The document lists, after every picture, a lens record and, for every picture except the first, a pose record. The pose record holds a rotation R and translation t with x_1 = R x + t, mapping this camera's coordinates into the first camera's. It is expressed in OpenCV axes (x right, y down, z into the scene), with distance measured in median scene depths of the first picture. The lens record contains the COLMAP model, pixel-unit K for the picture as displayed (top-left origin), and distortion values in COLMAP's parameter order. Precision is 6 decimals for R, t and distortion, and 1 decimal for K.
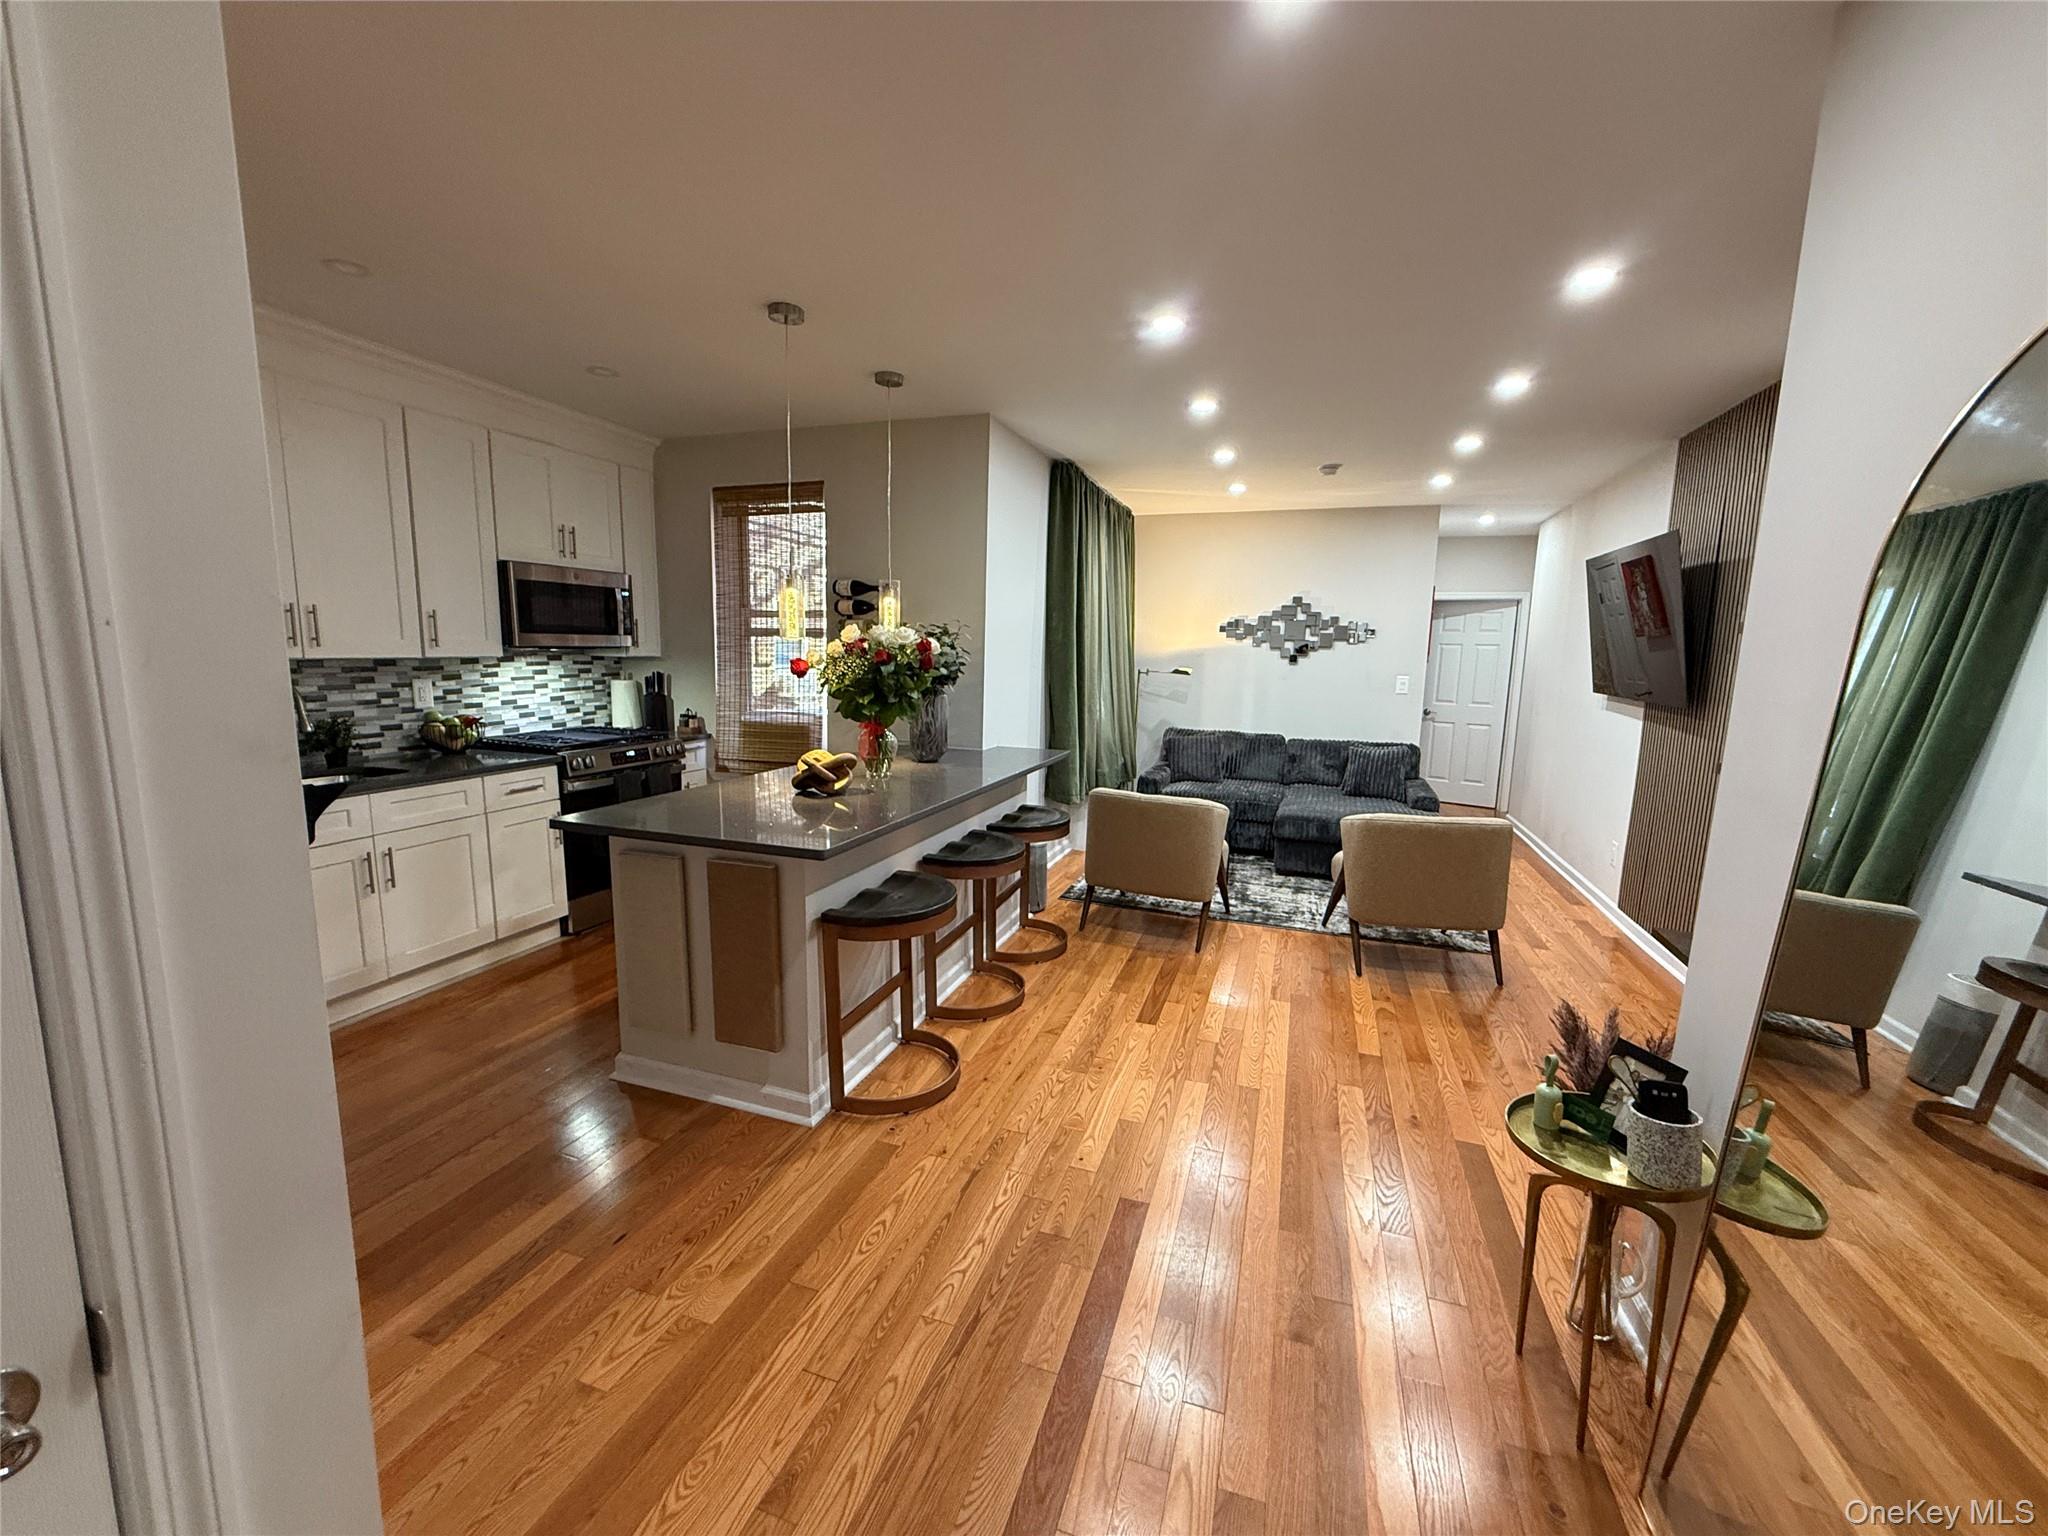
lens RADIAL K [[825.0, 0, 1023.5], [0, 825.0, 769.3], [0, 0, 1]] dist [-0.001950, -0.000145]
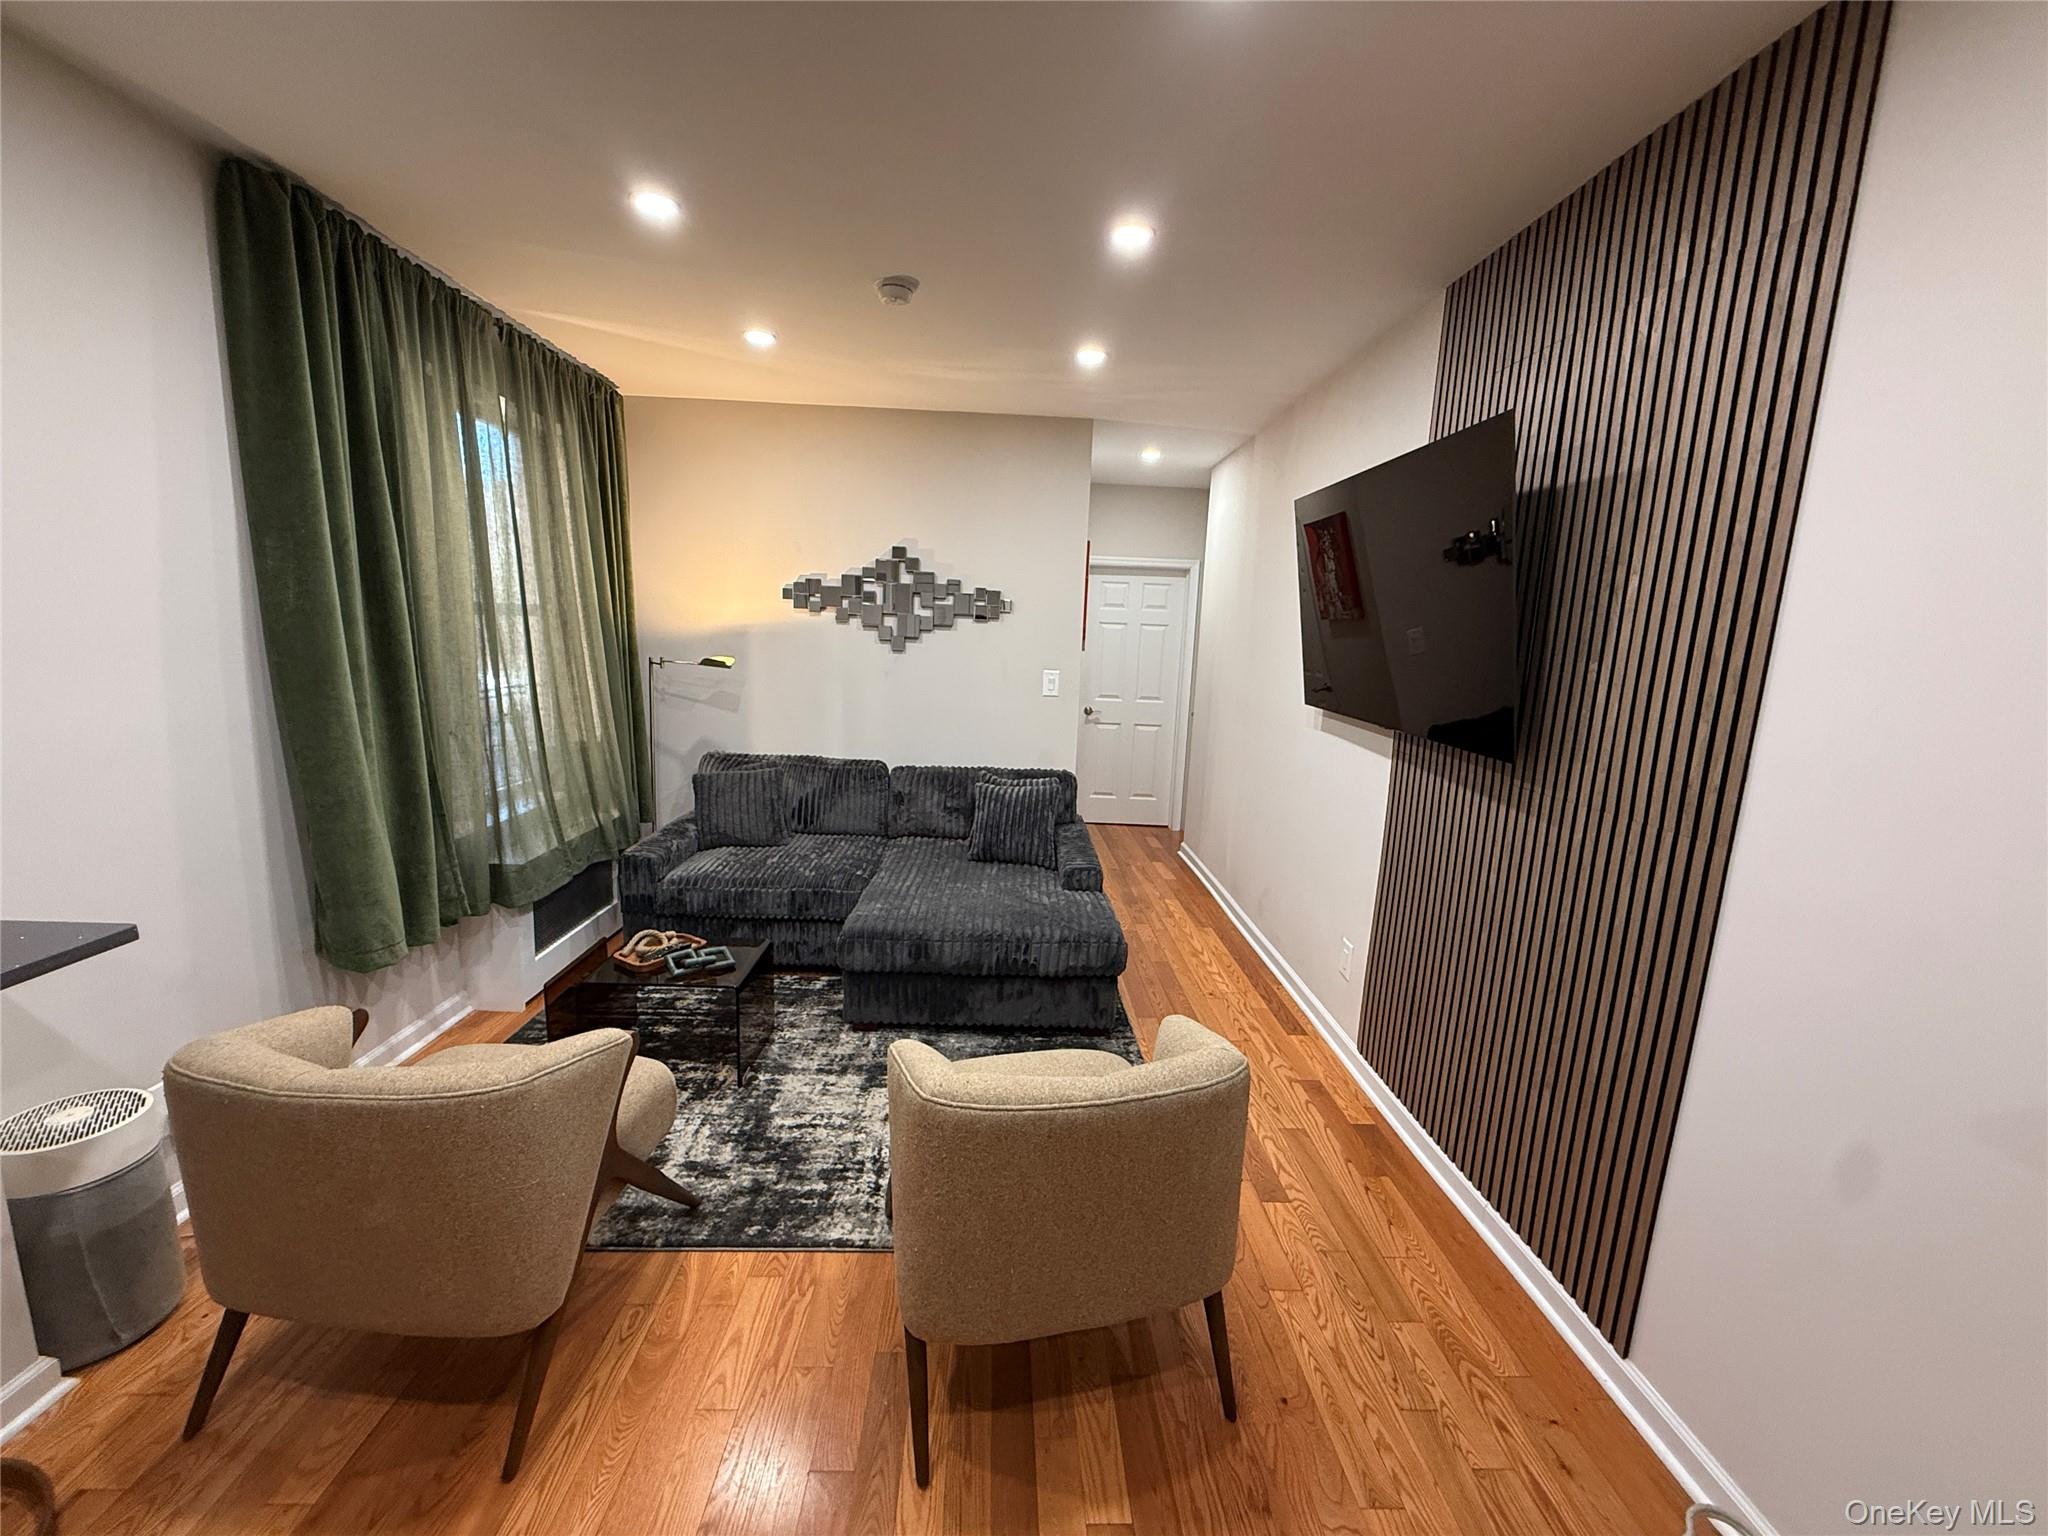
lens RADIAL K [[825.0, 0, 1026.0], [0, 825.0, 777.3], [0, 0, 1]] dist [-0.001950, -0.000145]
pose [[0.931916, -0.048795, 0.359377, 0.191265], [0.032247, 0.998131, 0.051901, -0.061196], [-0.361238, -0.036779, 0.931748, 0.367411]]
